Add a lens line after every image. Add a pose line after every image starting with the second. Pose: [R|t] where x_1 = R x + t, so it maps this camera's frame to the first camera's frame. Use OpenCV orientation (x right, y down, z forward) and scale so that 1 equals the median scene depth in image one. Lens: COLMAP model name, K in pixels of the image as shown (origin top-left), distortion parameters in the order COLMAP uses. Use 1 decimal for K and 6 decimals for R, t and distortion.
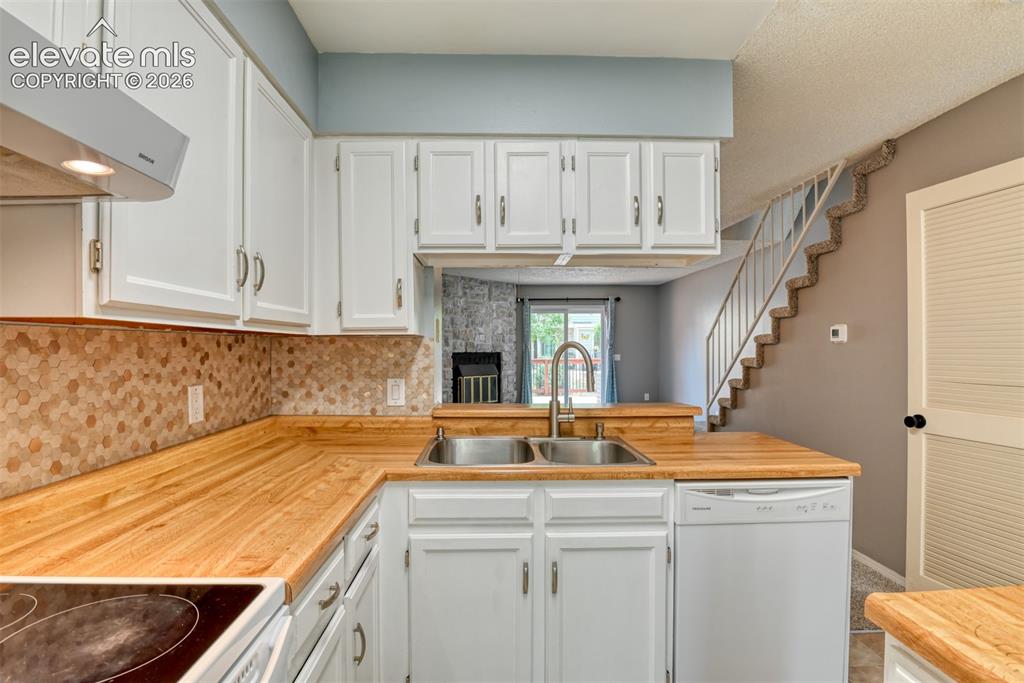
lens RADIAL K [[503.6, 0, 506.5], [0, 503.6, 348.9], [0, 0, 1]] dist [-0.024319, -0.003150]
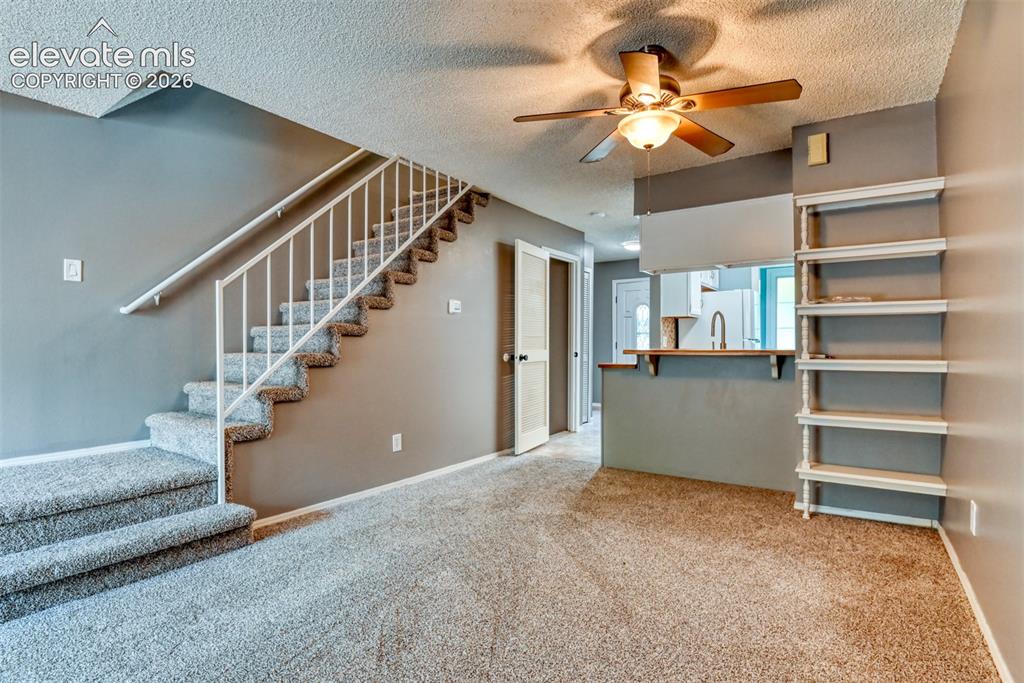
lens RADIAL K [[503.6, 0, 526.9], [0, 503.6, 344.7], [0, 0, 1]] dist [-0.024319, -0.003150]
pose [[-0.808061, 0.006990, 0.589057, -0.104017], [0.008728, 0.999962, 0.000106, 0.027049], [-0.589034, 0.005227, -0.808091, 0.761040]]
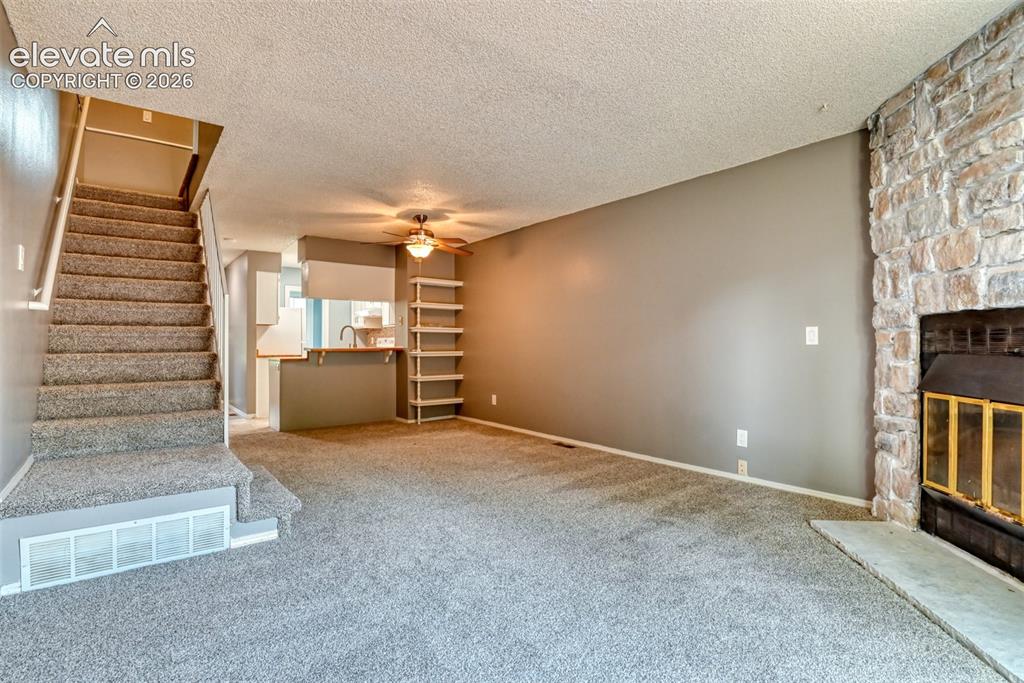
lens RADIAL K [[503.6, 0, 512.8], [0, 503.6, 338.8], [0, 0, 1]] dist [-0.024319, -0.003150]
pose [[-0.809602, -0.001989, -0.586976, 0.295396], [0.002233, 0.999977, -0.006469, 0.024053], [0.586975, -0.006549, -0.809578, 1.088146]]
